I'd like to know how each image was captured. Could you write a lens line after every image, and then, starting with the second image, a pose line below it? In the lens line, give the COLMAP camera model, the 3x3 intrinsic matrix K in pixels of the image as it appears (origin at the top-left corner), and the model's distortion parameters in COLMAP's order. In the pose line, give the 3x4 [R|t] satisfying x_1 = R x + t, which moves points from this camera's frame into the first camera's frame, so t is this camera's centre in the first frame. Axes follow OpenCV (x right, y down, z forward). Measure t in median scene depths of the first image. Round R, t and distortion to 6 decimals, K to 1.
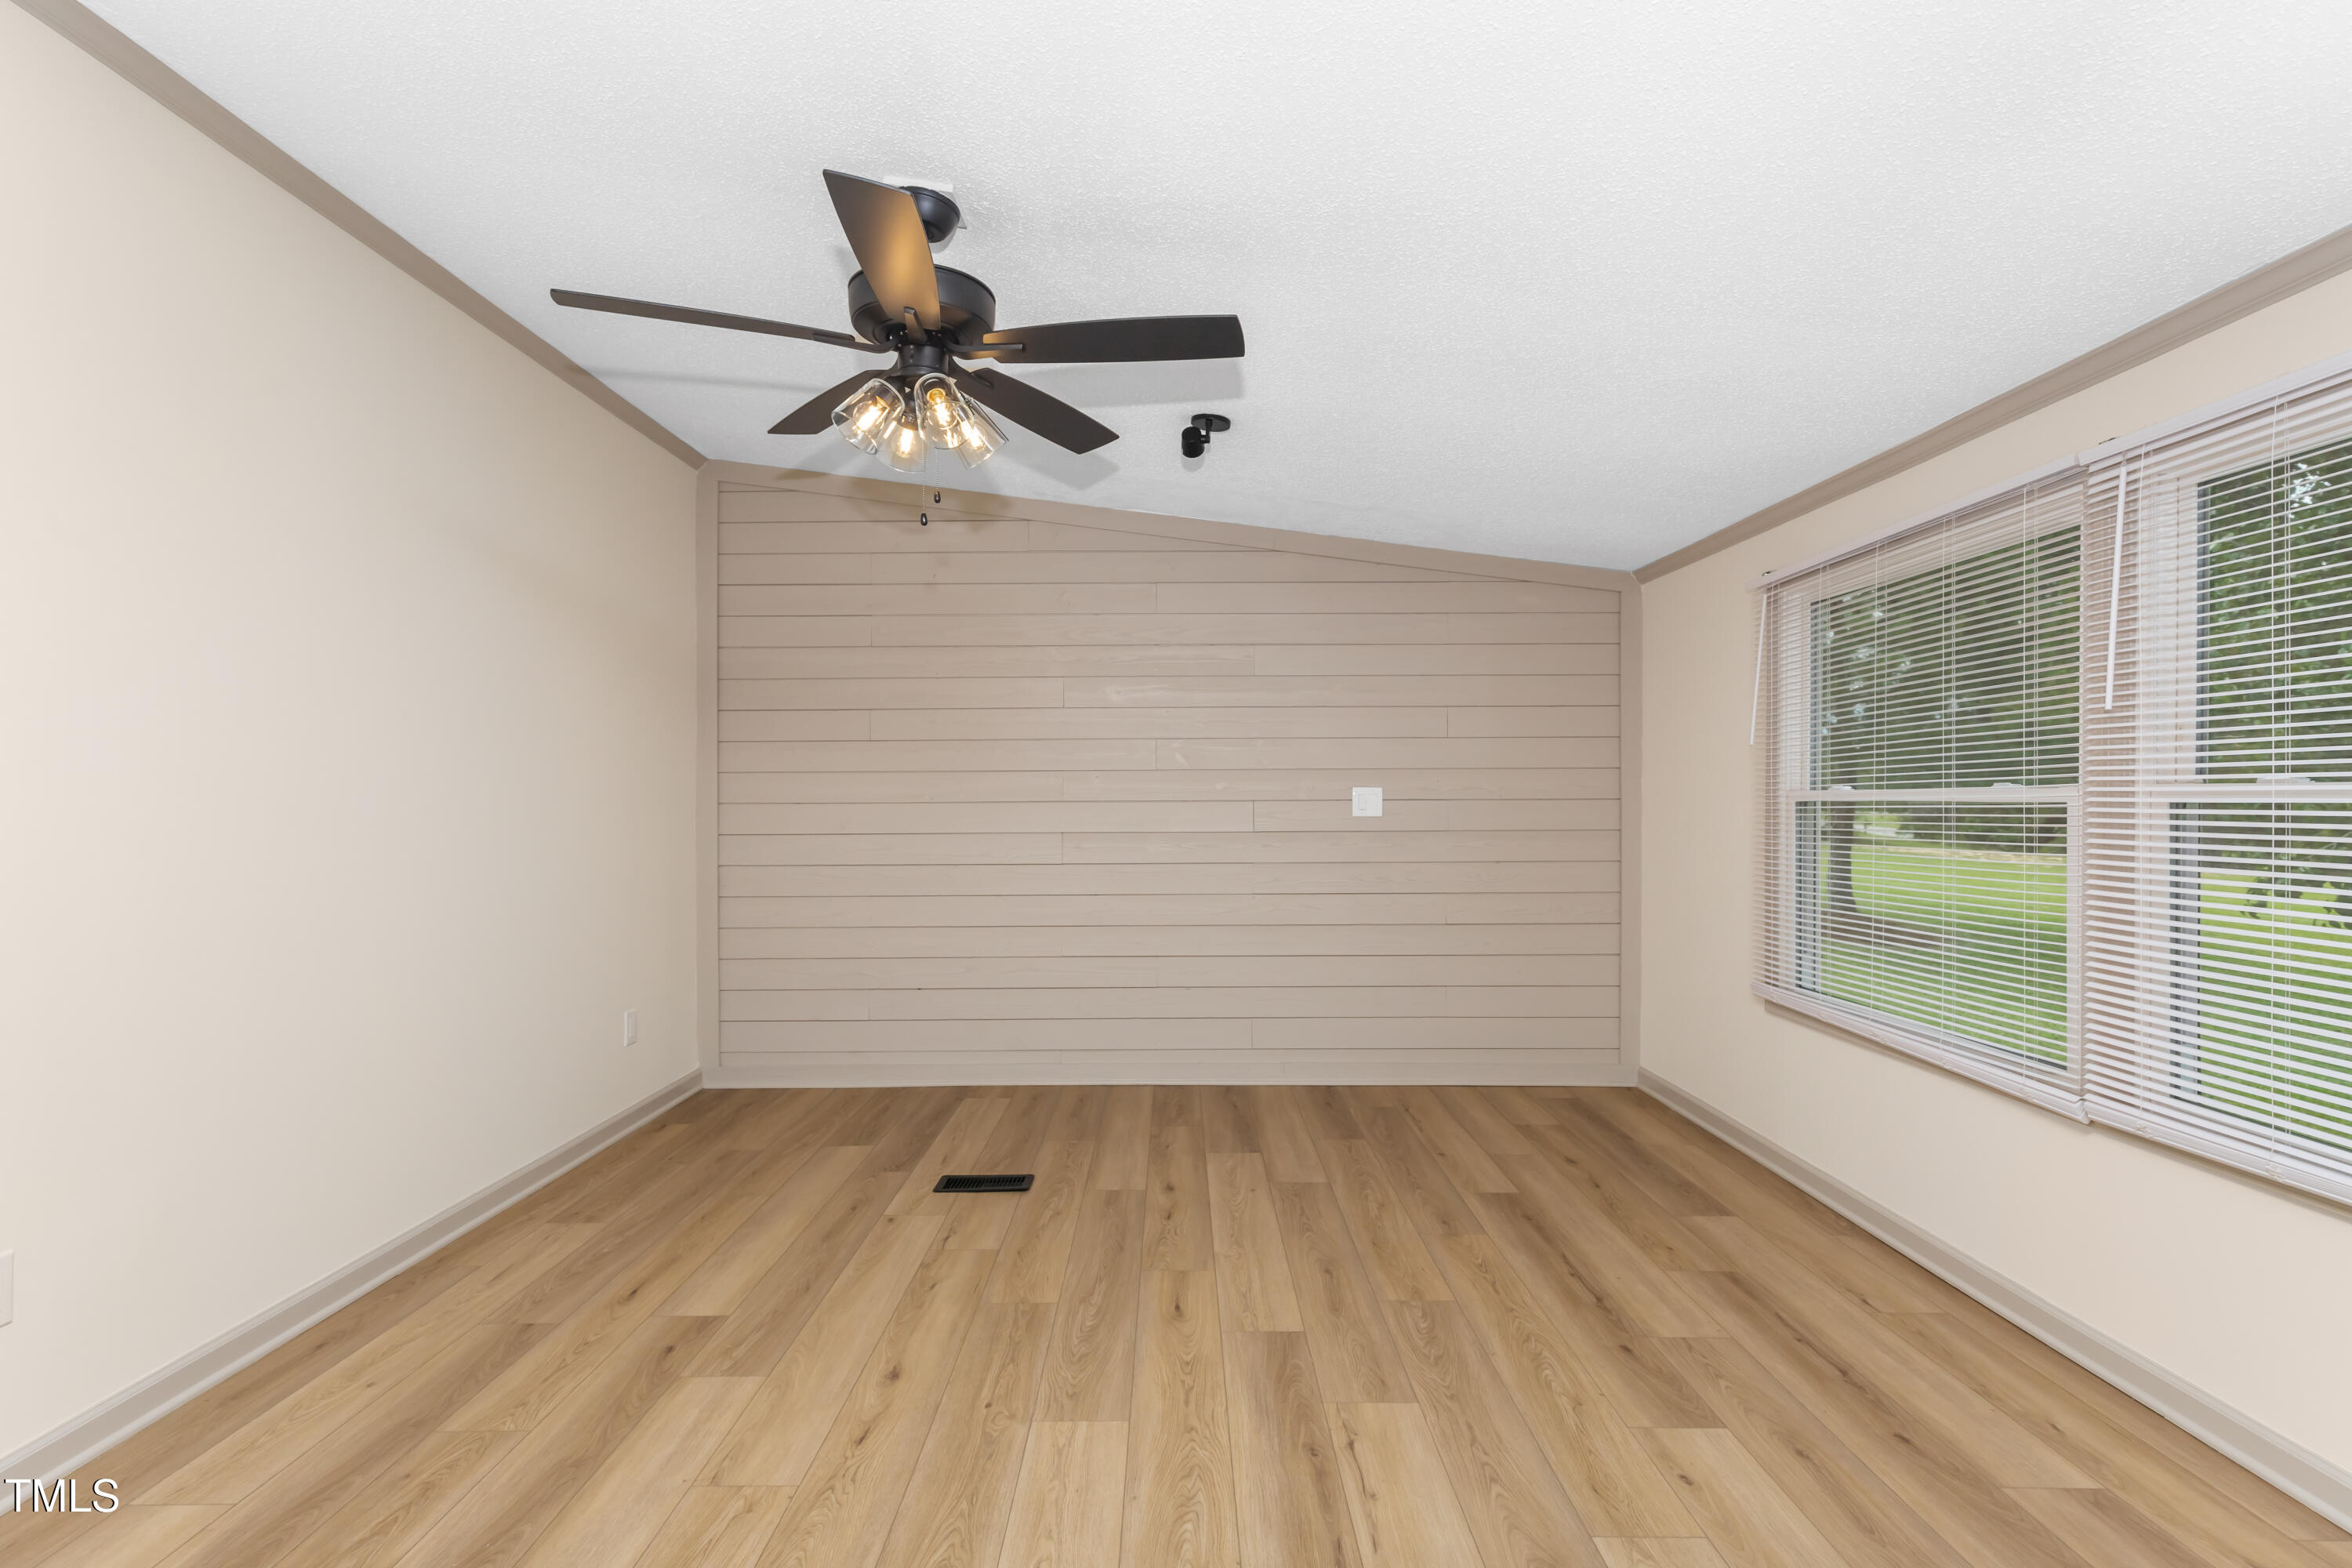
lens RADIAL K [[1095.8, 0, 1178.4], [0, 1095.8, 784.8], [0, 0, 1]] dist [0.007869, -0.000787]
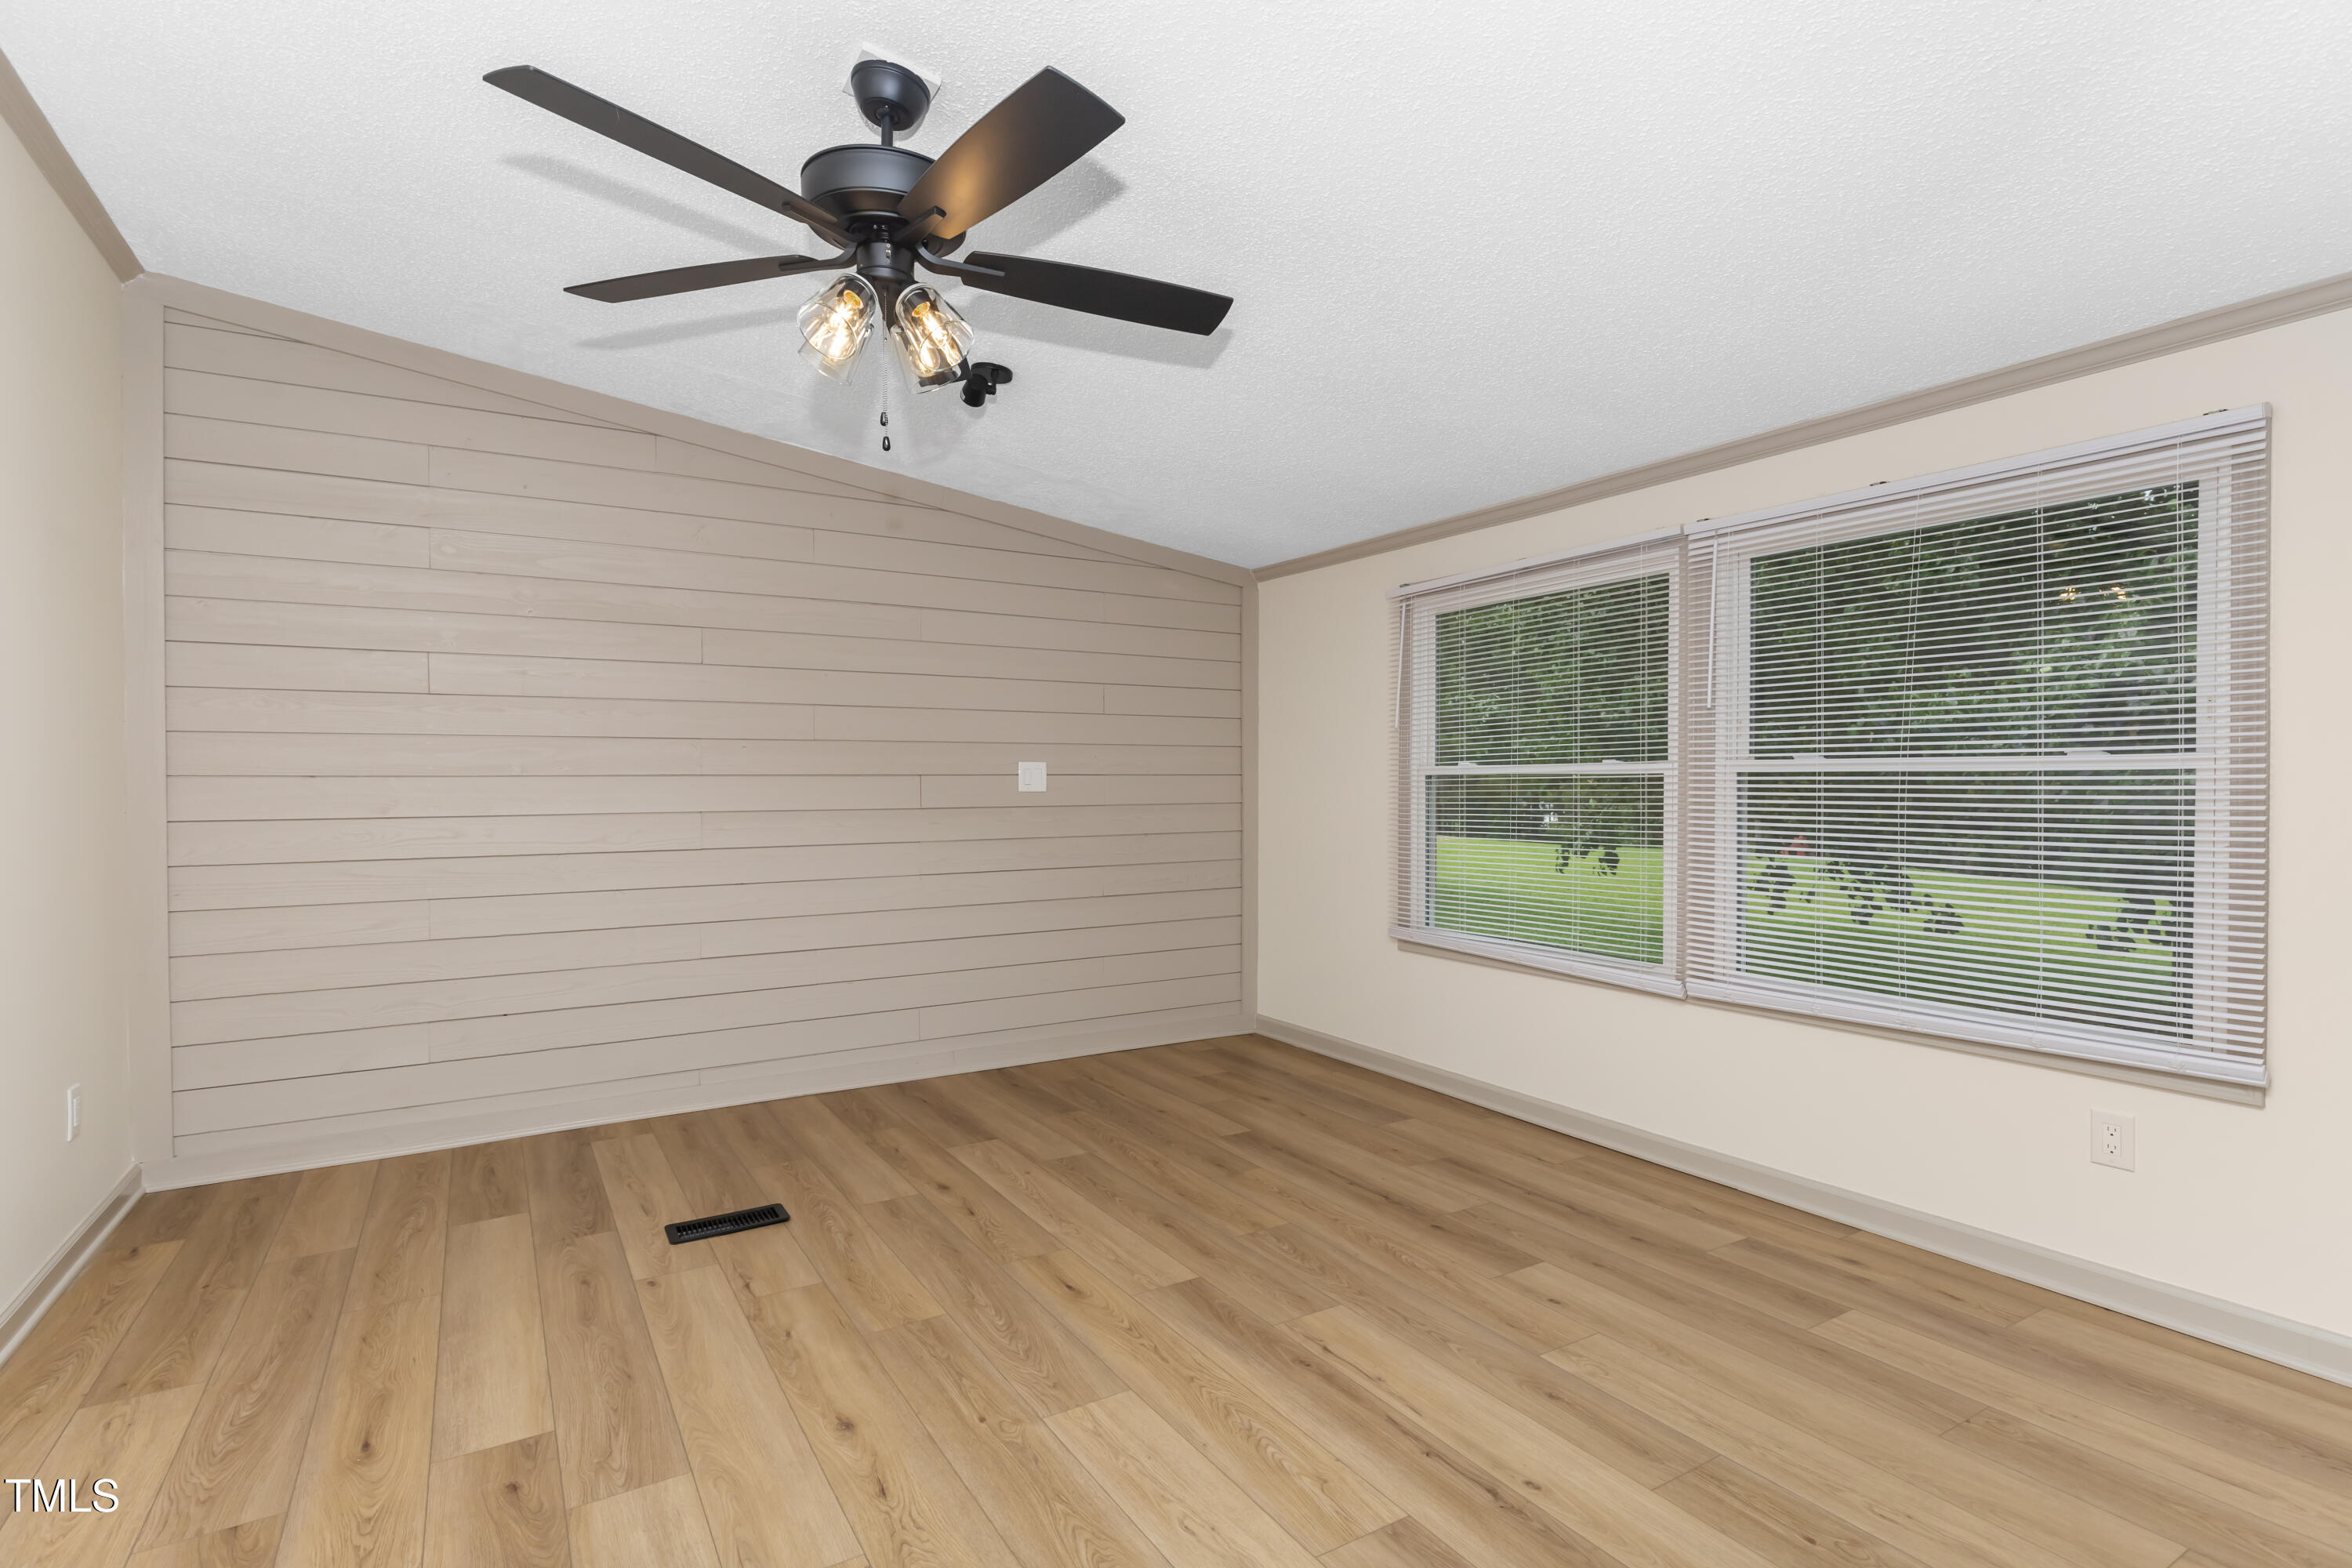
lens RADIAL K [[1167.0, 0, 1171.0], [0, 1167.0, 782.4], [0, 0, 1]] dist [0.002477, -0.000740]
pose [[0.845082, -0.000587, 0.534637, -0.434188], [-0.006332, 0.999918, 0.011106, 0.012471], [-0.534600, -0.012771, 0.845009, 0.069499]]
